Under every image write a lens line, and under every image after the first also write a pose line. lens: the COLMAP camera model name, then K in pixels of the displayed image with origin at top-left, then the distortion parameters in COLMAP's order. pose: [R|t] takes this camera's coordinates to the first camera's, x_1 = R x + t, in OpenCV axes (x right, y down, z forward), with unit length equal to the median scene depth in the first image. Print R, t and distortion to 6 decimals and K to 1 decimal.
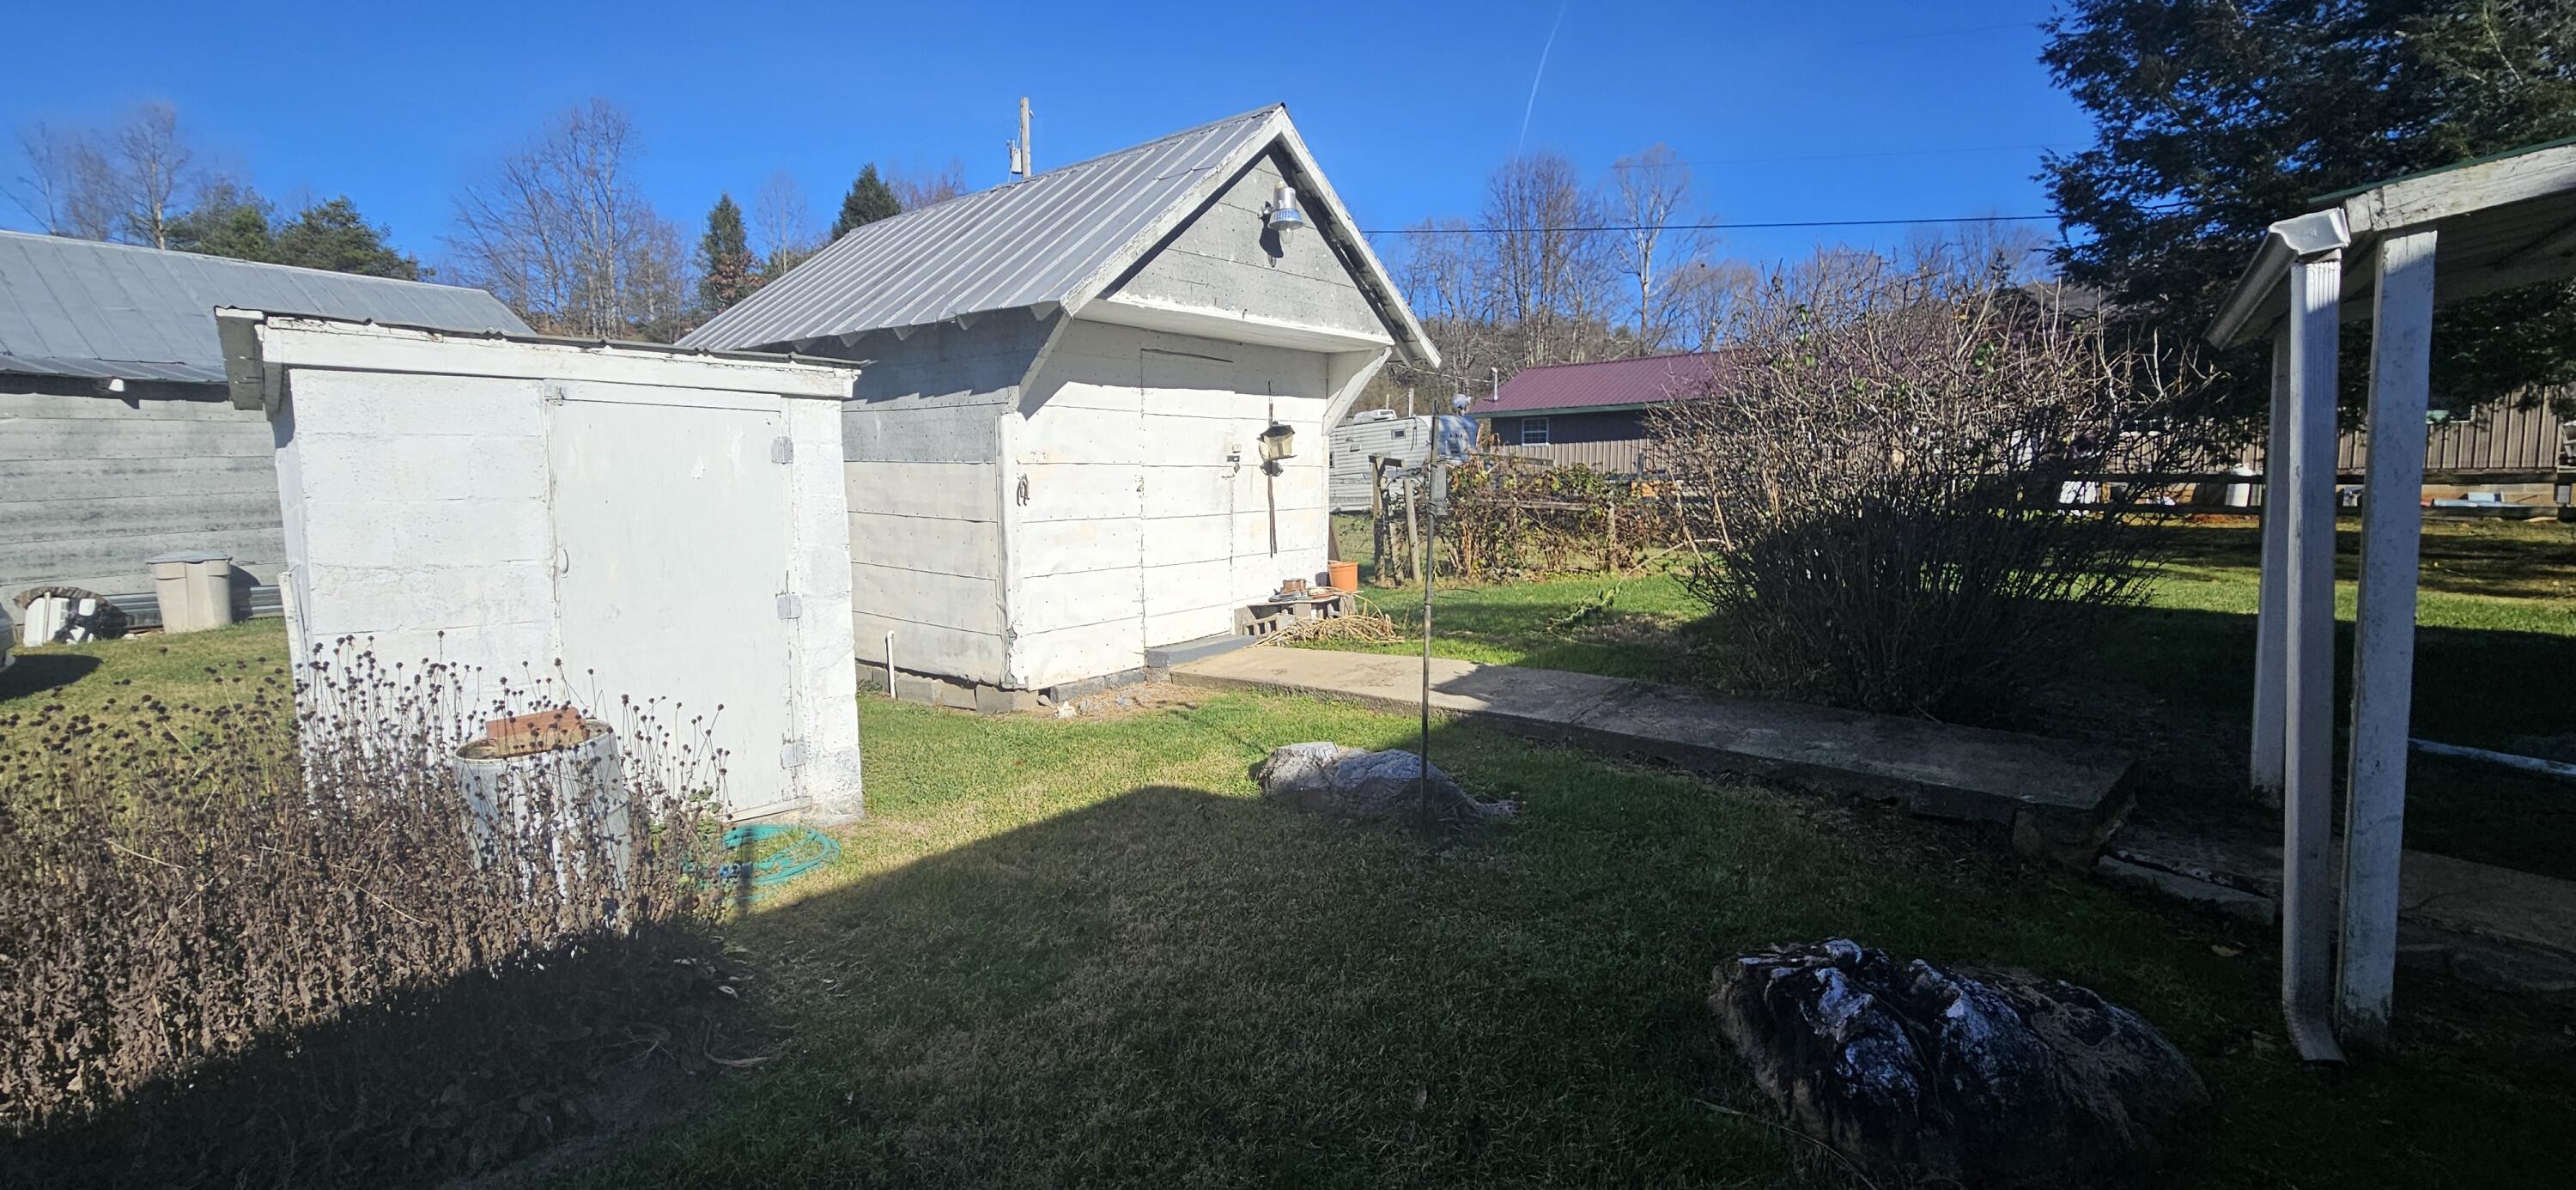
lens RADIAL K [[1055.1, 0, 1286.7], [0, 1055.1, 576.3], [0, 0, 1]] dist [0.002334, -0.000208]
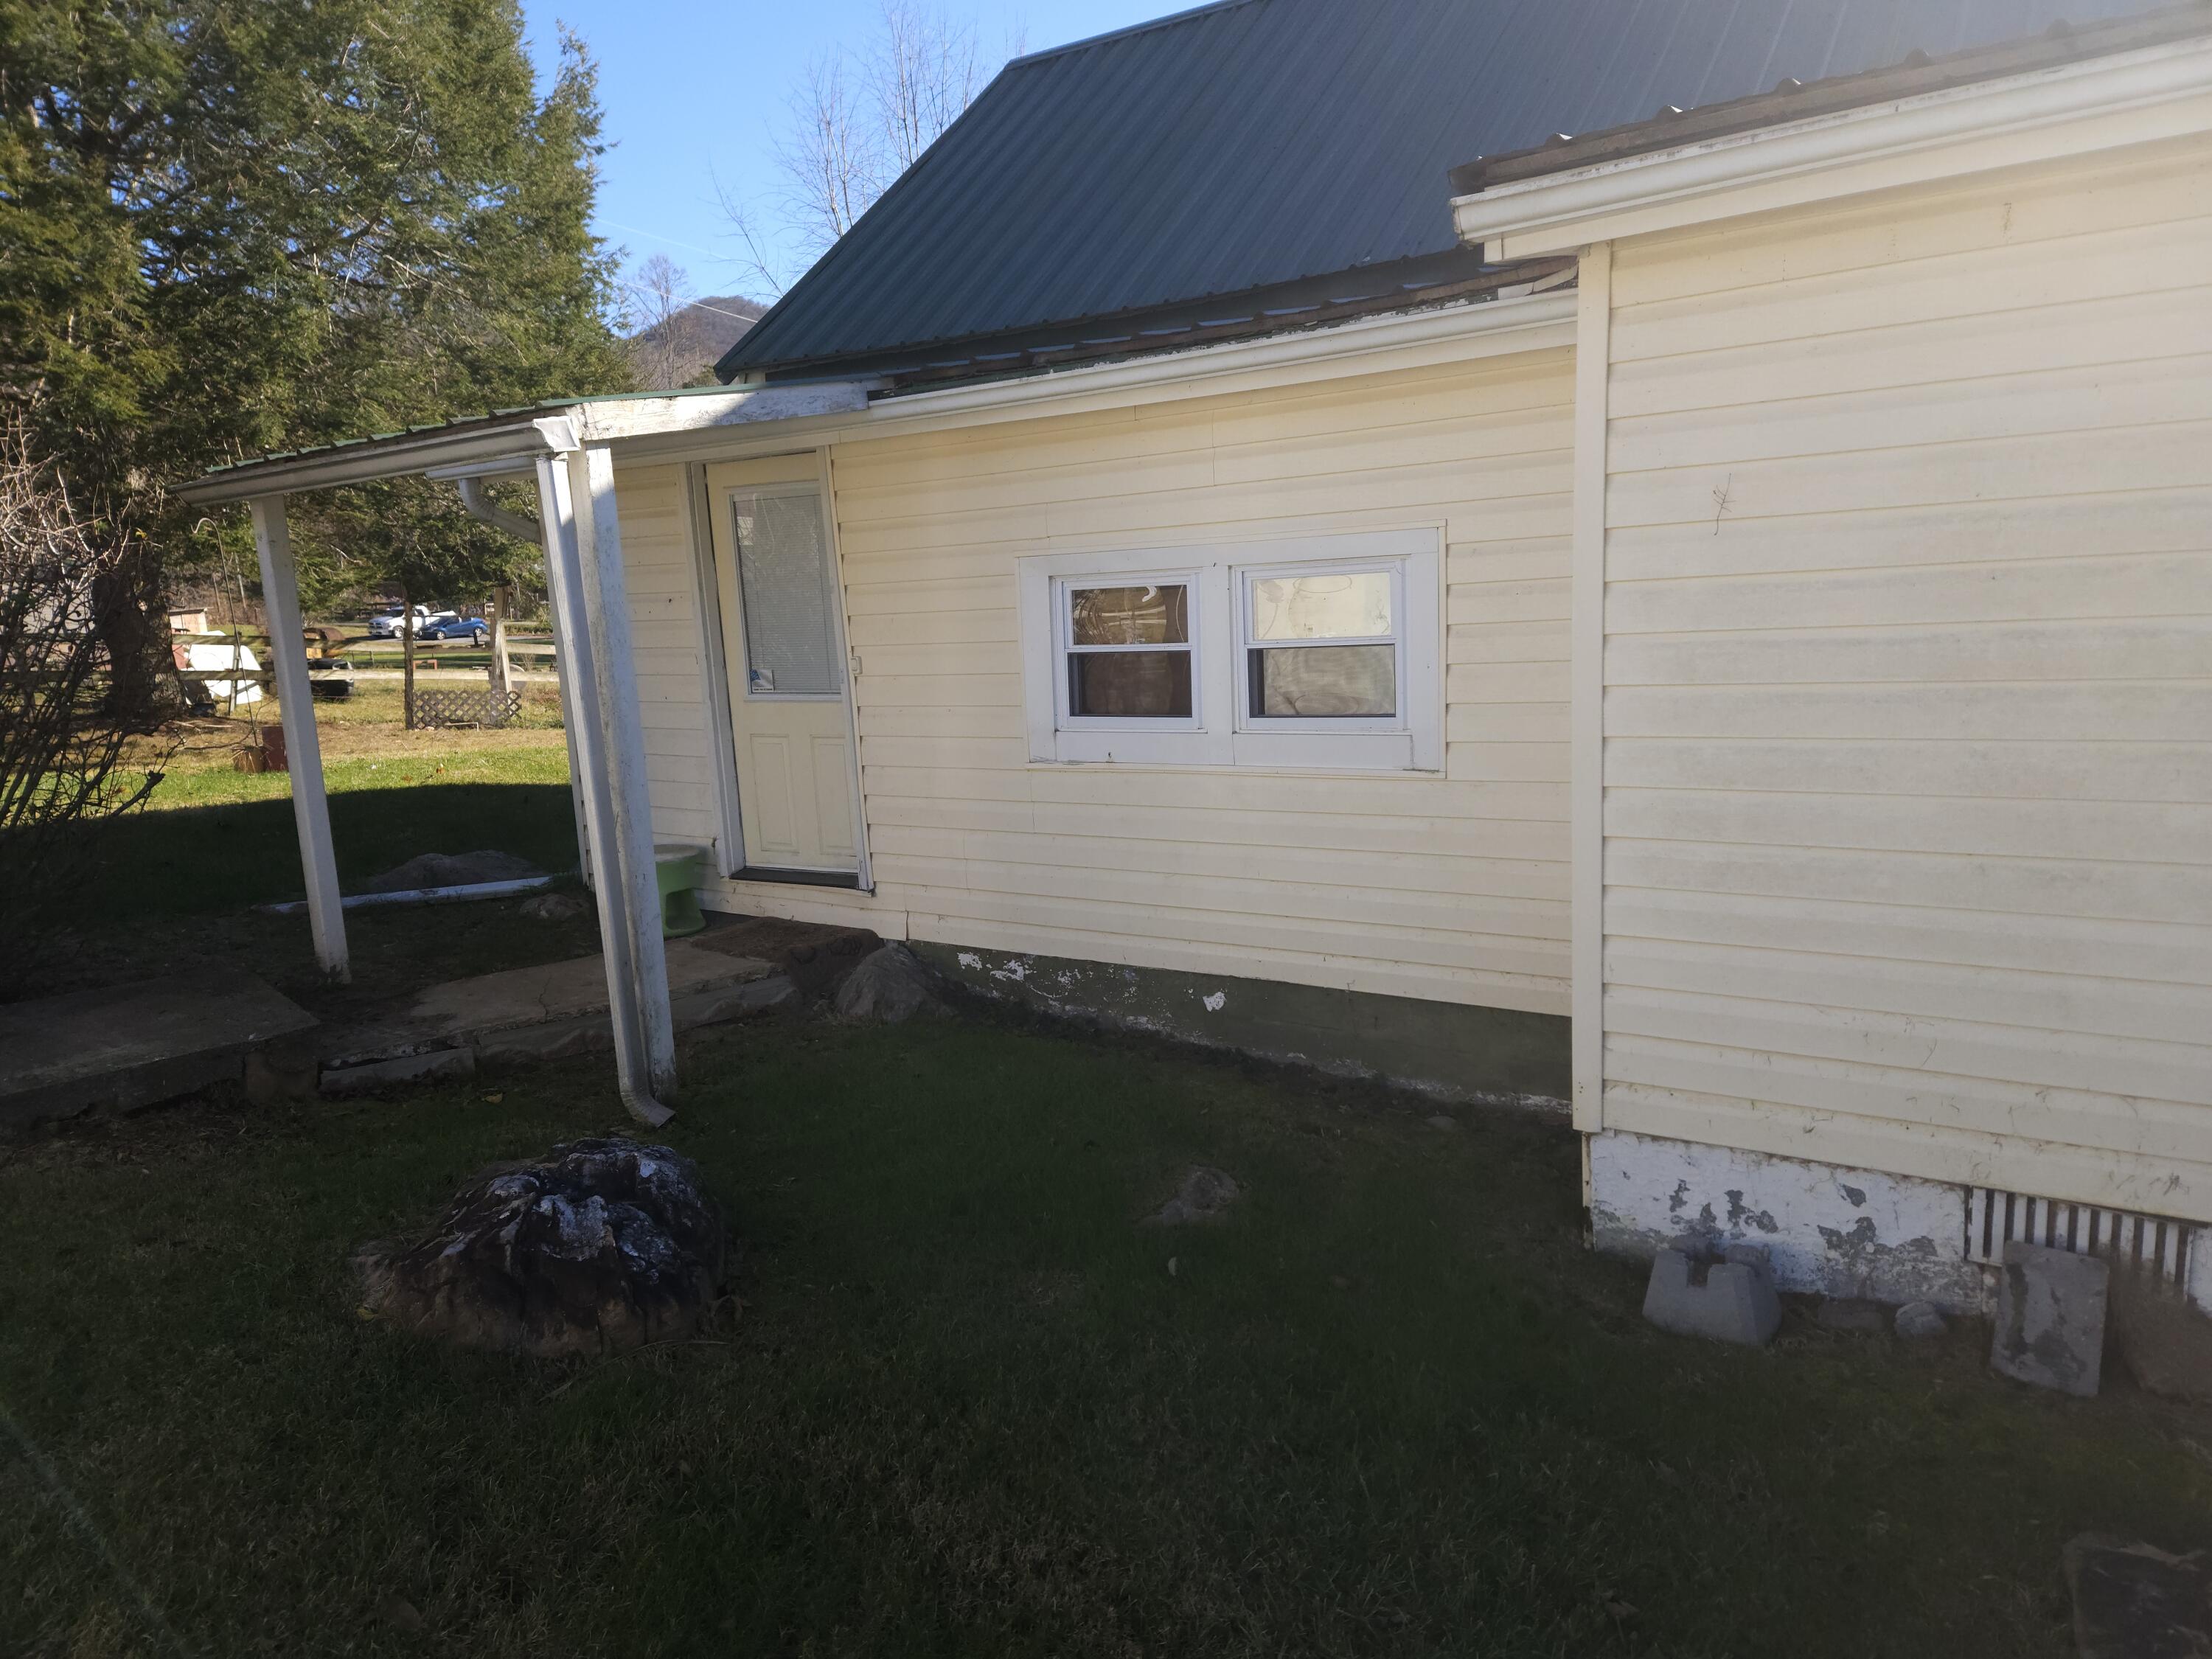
lens RADIAL K [[1501.5, 0, 1106.0], [0, 1501.5, 829.5], [0, 0, 1]] dist [-0.001373, -0.001403]
pose [[-0.046544, -0.147366, 0.987986, -0.693540], [0.120421, 0.981017, 0.151999, -0.075336], [-0.991631, 0.126049, -0.027914, 0.478693]]
